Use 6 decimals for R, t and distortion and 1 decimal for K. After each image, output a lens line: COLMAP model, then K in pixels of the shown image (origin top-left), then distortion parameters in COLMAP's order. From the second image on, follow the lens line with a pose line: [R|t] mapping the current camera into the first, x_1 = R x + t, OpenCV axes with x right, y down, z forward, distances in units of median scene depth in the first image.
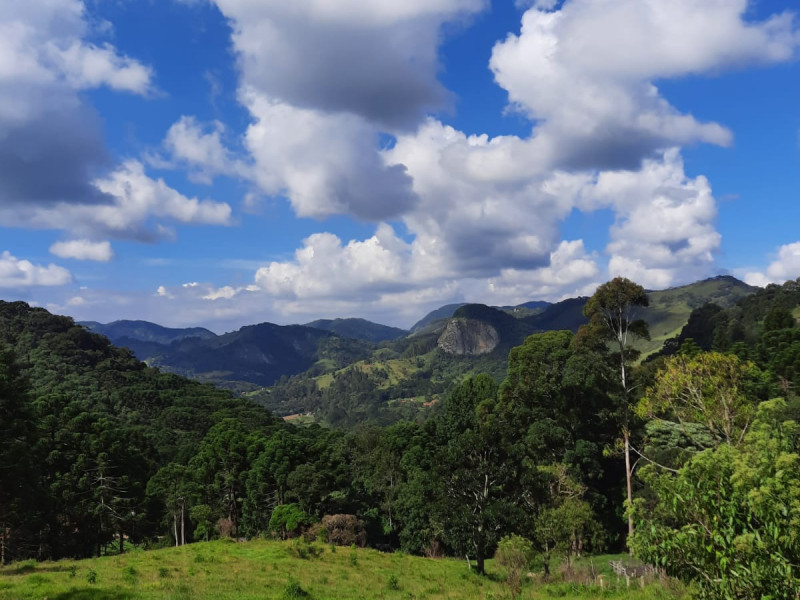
lens RADIAL K [[776.6, 0, 402.6], [0, 776.6, 305.7], [0, 0, 1]] dist [0.048629, 0.000000]
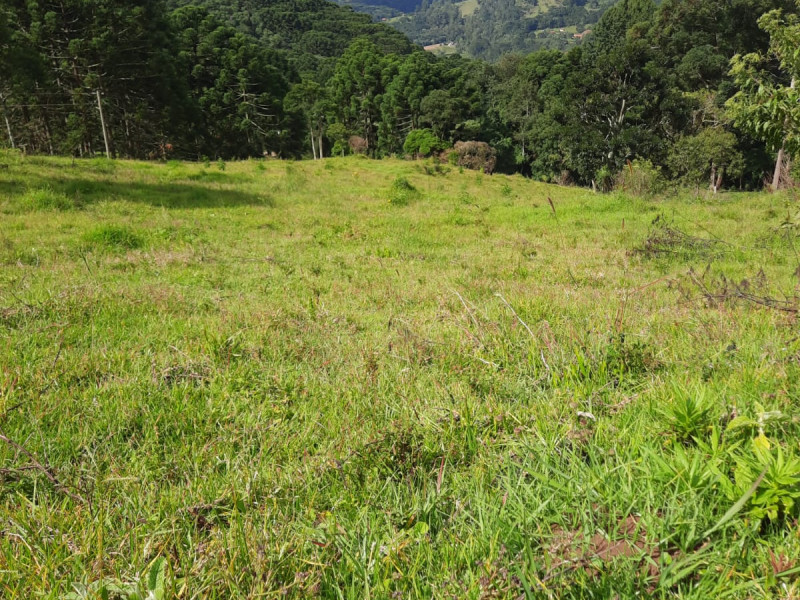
lens RADIAL K [[776.6, 0, 401.1], [0, 776.6, 303.1], [0, 0, 1]] dist [0.048629, 0.000000]
pose [[0.983614, 0.077512, -0.162775, 0.008010], [0.002266, 0.897472, 0.441065, 0.010343], [0.180273, -0.434207, 0.882590, 0.005225]]
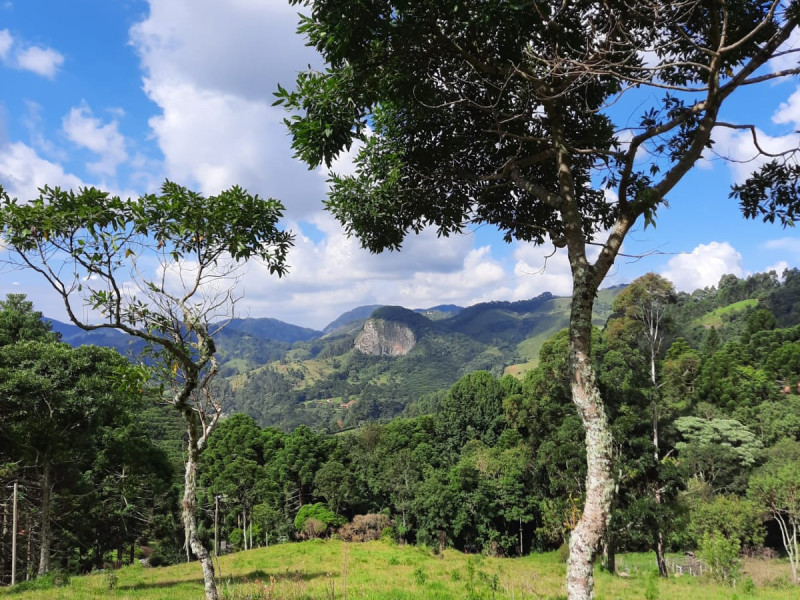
lens RADIAL K [[776.6, 0, 400.2], [0, 776.6, 301.7], [0, 0, 1]] dist [0.048629, 0.000000]
pose [[0.992910, 0.022076, 0.116800, -0.140693], [-0.021171, 0.999736, -0.008978, 0.015092], [-0.116967, 0.006442, 0.993115, 0.046638]]
